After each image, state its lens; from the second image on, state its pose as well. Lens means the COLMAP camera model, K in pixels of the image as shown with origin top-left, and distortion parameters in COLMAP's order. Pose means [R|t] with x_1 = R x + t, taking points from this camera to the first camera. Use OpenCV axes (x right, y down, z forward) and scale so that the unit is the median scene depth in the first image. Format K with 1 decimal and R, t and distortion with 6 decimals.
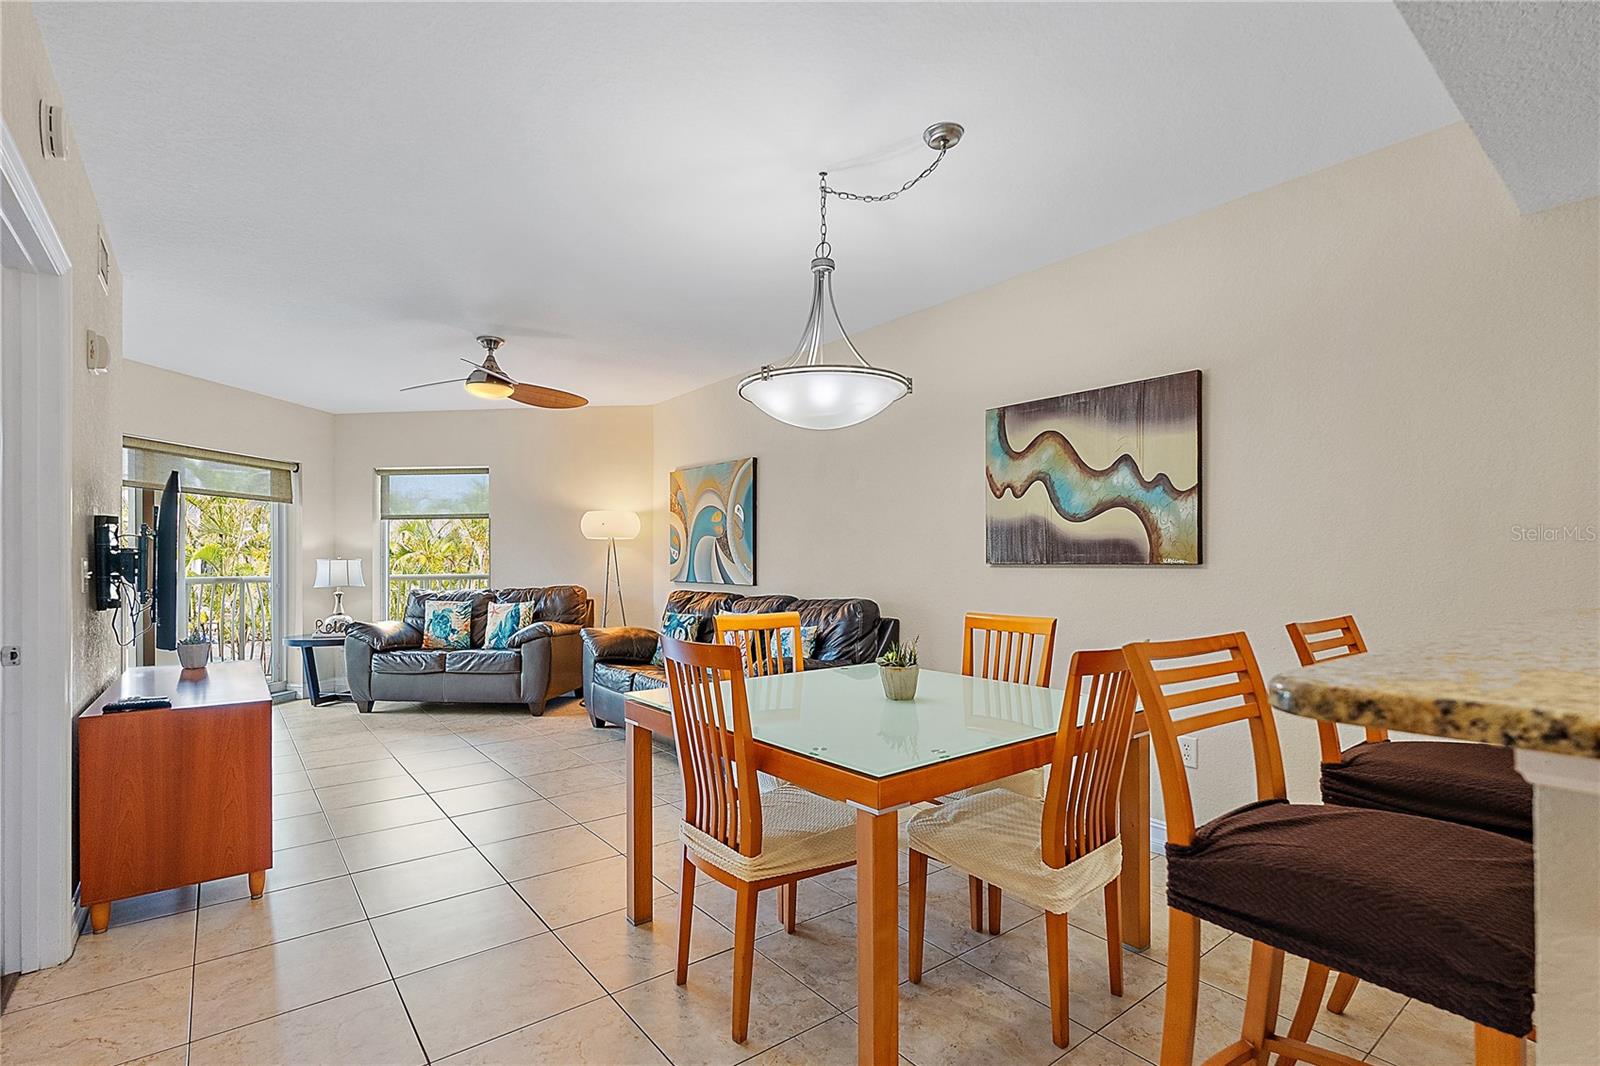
lens RADIAL K [[732.2, 0, 815.6], [0, 732.2, 558.8], [0, 0, 1]] dist [-0.001261, 0.000742]
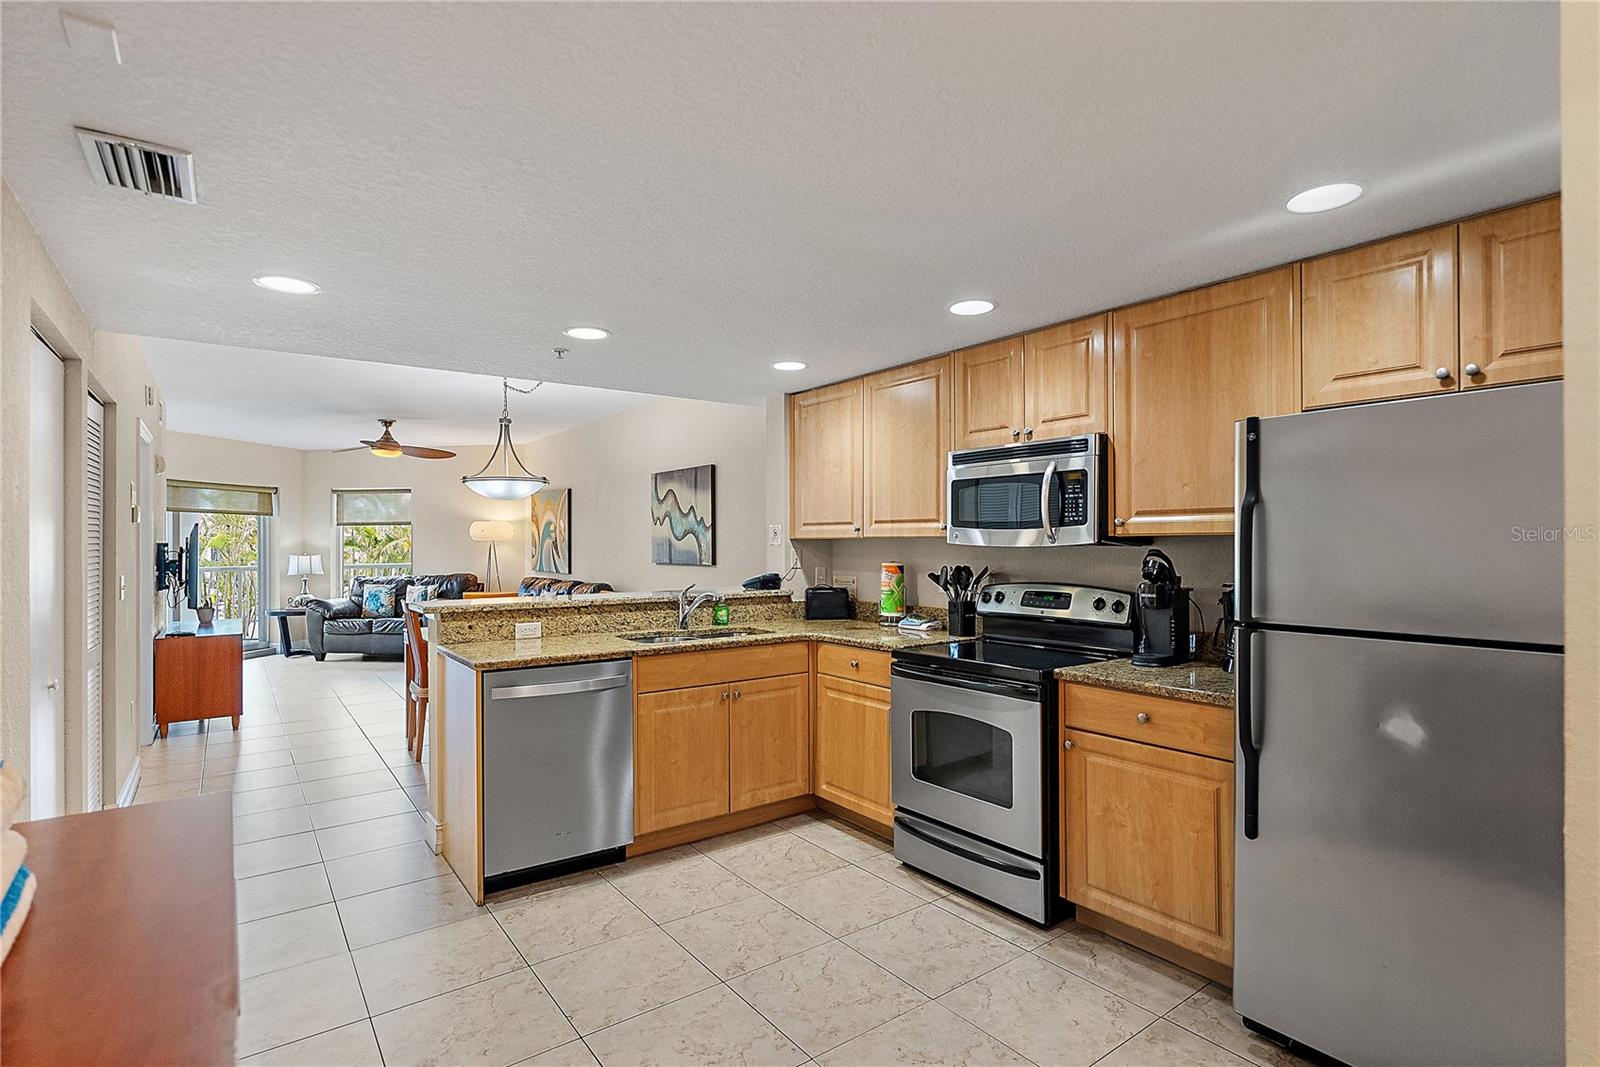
lens RADIAL K [[770.1, 0, 813.9], [0, 770.1, 535.2], [0, 0, 1]] dist [-0.000849, 0.003871]
pose [[0.999375, -0.004677, -0.035044, 0.435040], [0.004569, 0.999985, -0.003163, -0.032527], [0.035058, 0.003001, 0.999381, -0.514896]]
